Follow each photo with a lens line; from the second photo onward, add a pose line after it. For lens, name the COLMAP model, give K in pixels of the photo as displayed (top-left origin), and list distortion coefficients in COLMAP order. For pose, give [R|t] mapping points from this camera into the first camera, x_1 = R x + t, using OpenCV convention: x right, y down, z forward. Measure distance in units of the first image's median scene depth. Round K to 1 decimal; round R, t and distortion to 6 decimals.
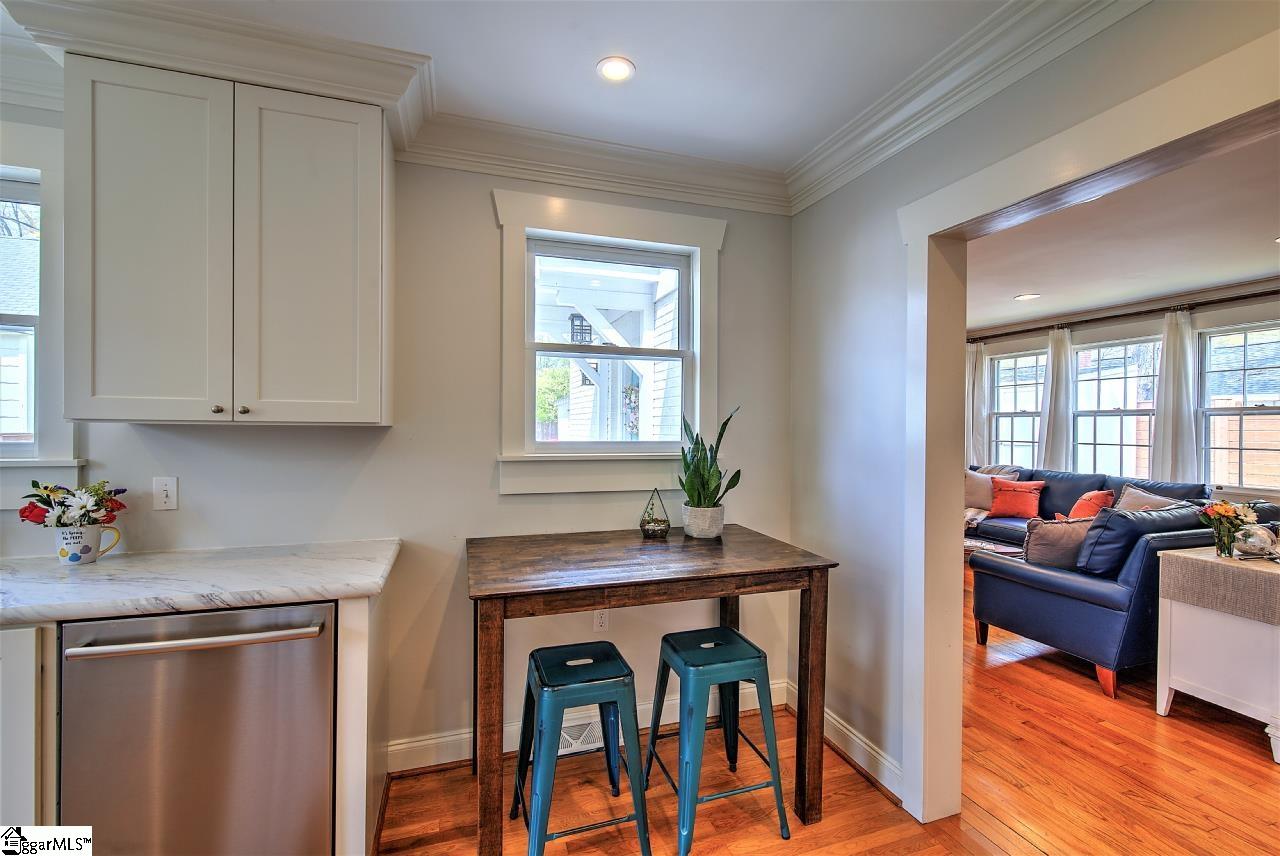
lens RADIAL K [[552.7, 0, 643.4], [0, 552.7, 430.6], [0, 0, 1]] dist [0.001260, -0.000890]
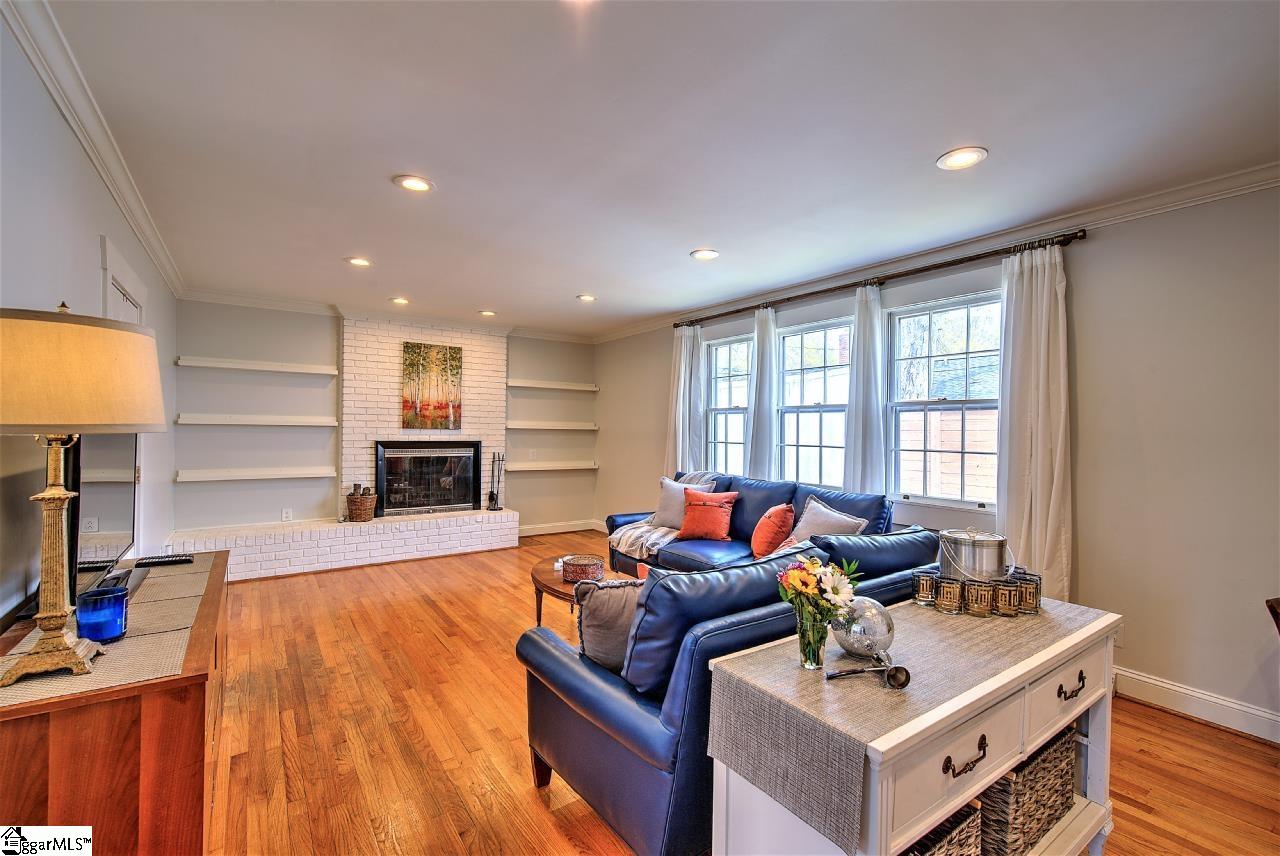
lens RADIAL K [[552.7, 0, 643.4], [0, 552.7, 430.6], [0, 0, 1]] dist [0.001260, -0.000890]
pose [[0.959158, 0.003377, 0.282851, 0.369238], [-0.002554, 0.999991, -0.003279, 0.005117], [-0.282860, 0.002423, 0.959158, 0.269367]]
